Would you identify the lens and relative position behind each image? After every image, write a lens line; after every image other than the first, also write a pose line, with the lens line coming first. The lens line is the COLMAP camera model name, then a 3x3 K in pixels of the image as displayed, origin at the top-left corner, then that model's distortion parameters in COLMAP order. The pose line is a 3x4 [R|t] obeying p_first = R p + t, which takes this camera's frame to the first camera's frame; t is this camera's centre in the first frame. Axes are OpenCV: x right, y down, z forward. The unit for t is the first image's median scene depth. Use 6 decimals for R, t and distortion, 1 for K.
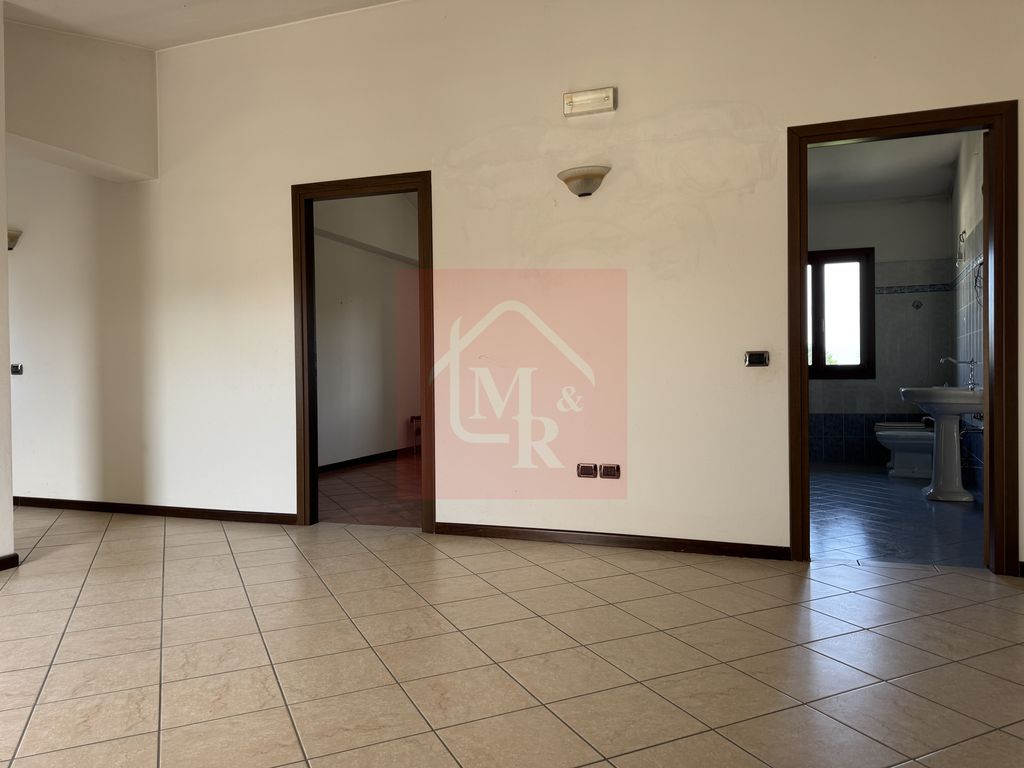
lens RADIAL K [[716.8, 0, 509.1], [0, 716.8, 386.1], [0, 0, 1]] dist [0.046015, -0.053293]
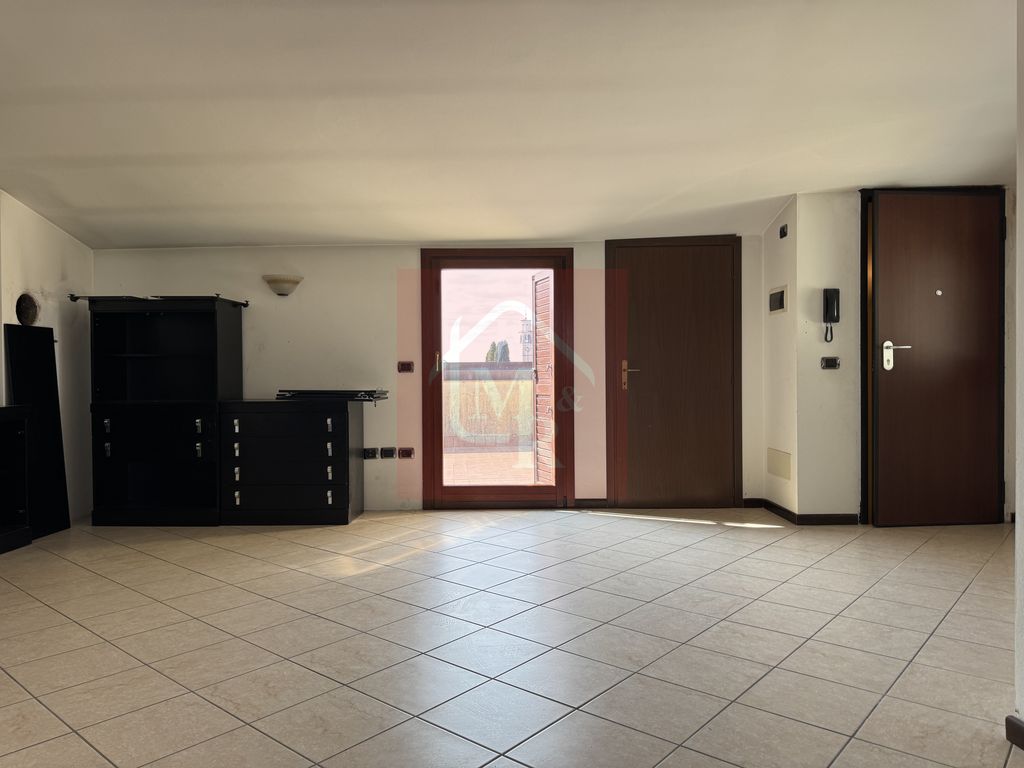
lens RADIAL K [[716.8, 0, 516.7], [0, 716.8, 380.7], [0, 0, 1]] dist [0.046015, -0.053293]
pose [[-0.907948, 0.020762, -0.418569, -0.710971], [0.009270, 0.999523, 0.029471, -0.116800], [0.418981, 0.022878, -0.907707, 5.065250]]
